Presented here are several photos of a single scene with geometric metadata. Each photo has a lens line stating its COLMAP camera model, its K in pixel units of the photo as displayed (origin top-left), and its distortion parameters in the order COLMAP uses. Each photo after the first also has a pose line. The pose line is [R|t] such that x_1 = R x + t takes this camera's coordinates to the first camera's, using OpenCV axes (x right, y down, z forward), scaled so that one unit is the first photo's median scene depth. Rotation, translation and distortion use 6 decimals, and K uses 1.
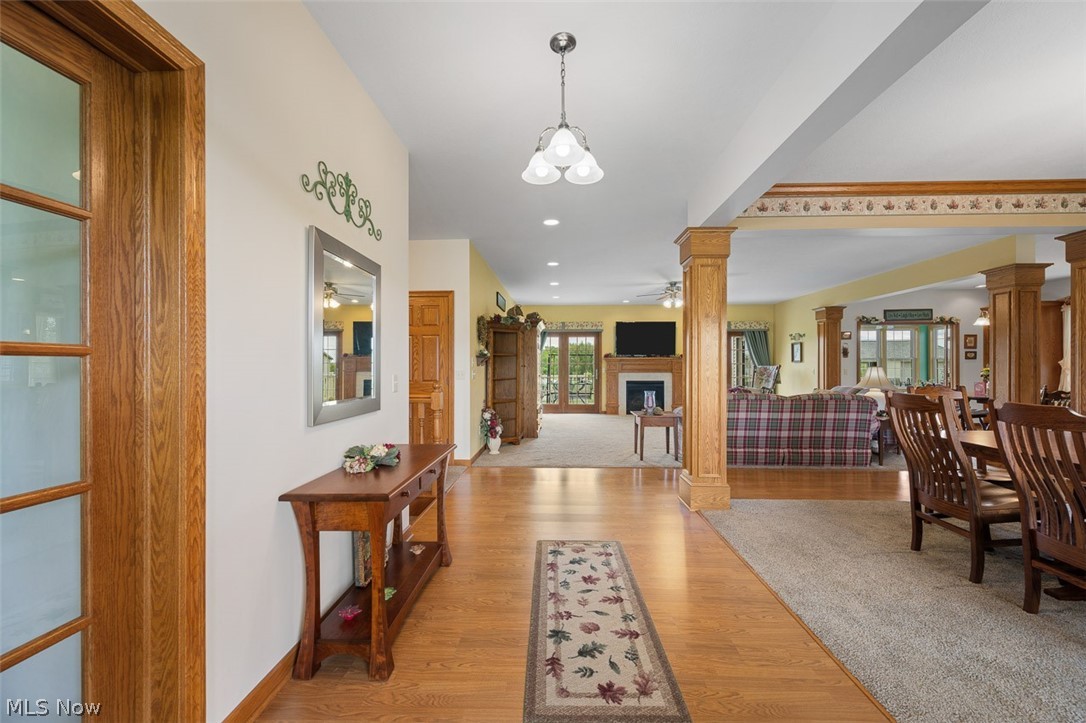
lens RADIAL K [[426.1, 0, 542.3], [0, 426.1, 363.6], [0, 0, 1]] dist [-0.002389, -0.000070]
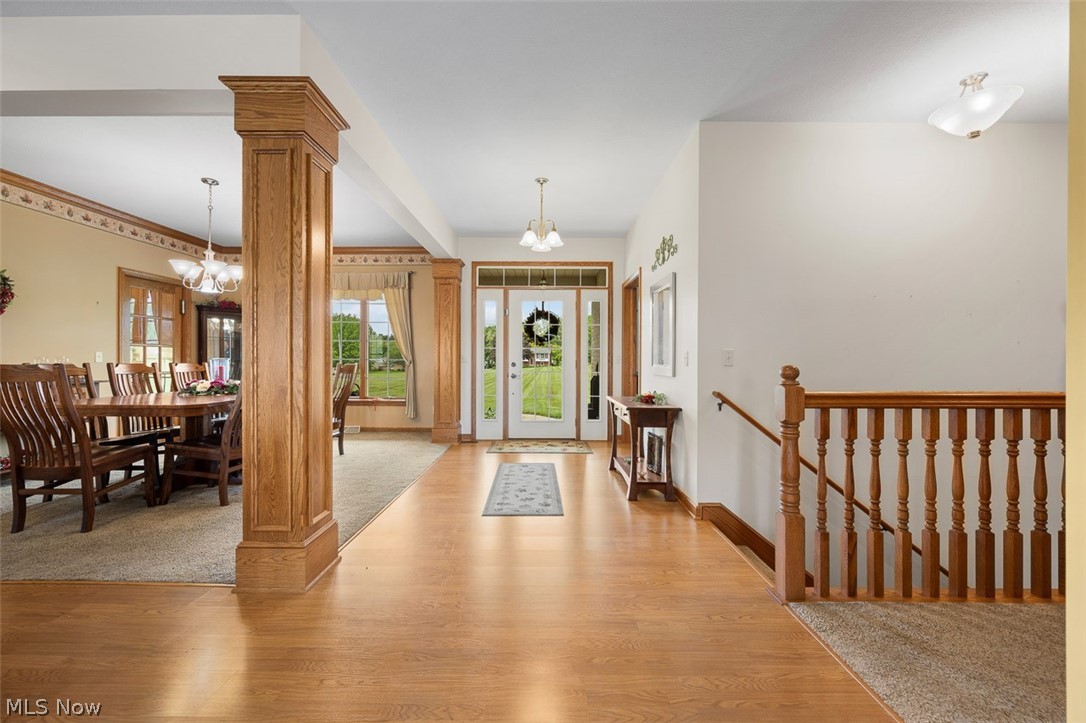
lens RADIAL K [[426.1, 0, 539.9], [0, 426.1, 361.4], [0, 0, 1]] dist [-0.002389, -0.000070]
pose [[-0.999518, -0.004013, -0.030774, 0.027019], [-0.003861, 0.999980, -0.004986, 0.019953], [0.030794, -0.004865, -0.999514, 0.701562]]
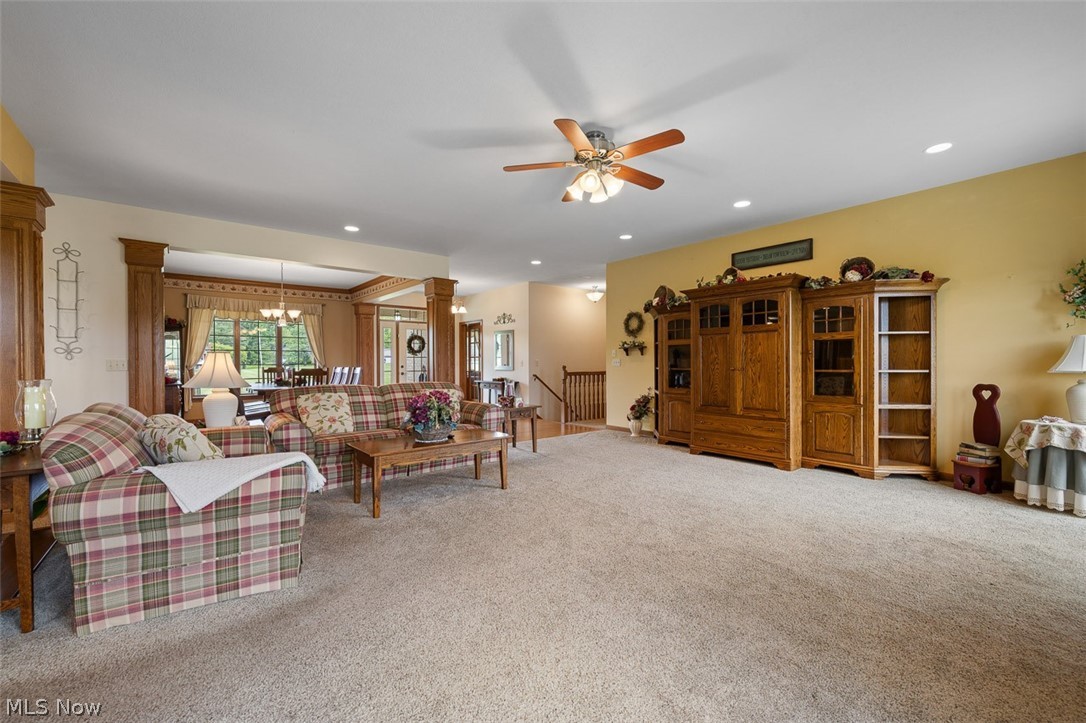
lens RADIAL K [[448.4, 0, 540.3], [0, 448.4, 368.0], [0, 0, 1]] dist [-0.008213, 0.000145]
pose [[-0.750664, 0.011312, -0.660588, 0.569379], [0.007597, 0.999935, 0.008491, 0.017935], [0.660641, 0.001355, -0.750701, 1.173933]]
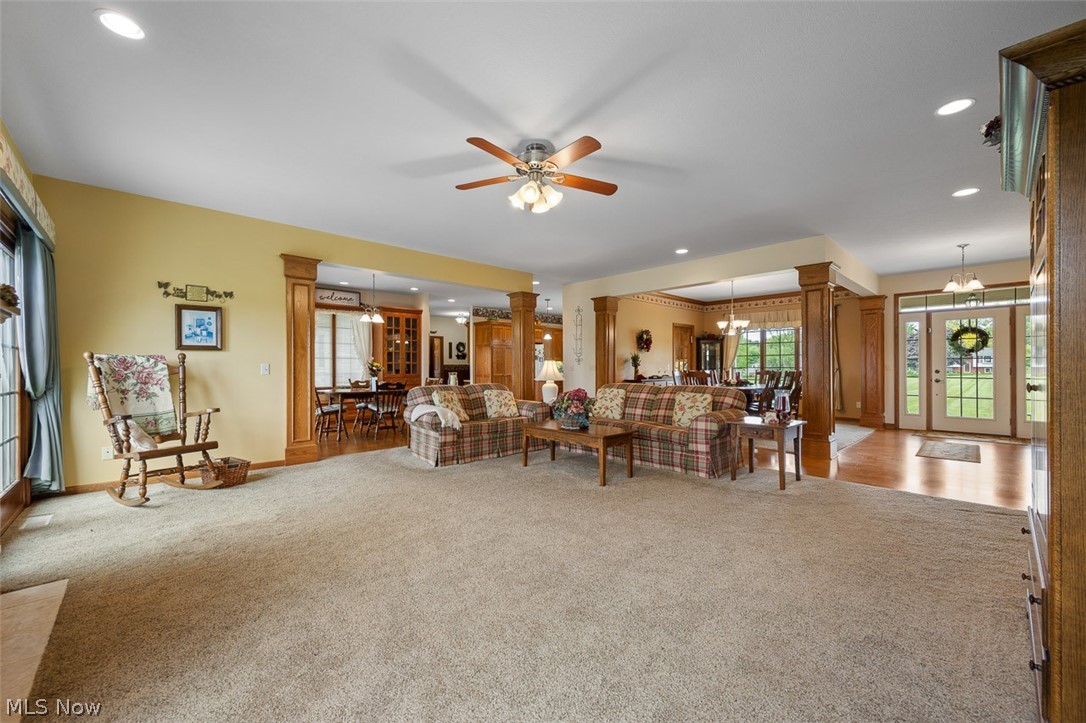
lens RADIAL K [[426.1, 0, 543.9], [0, 426.1, 364.9], [0, 0, 1]] dist [-0.002389, -0.000070]
pose [[-0.716922, 0.003554, 0.697144, 0.018747], [-0.003144, 0.999960, -0.008331, 0.017930], [-0.697146, -0.008164, -0.716883, 1.182641]]
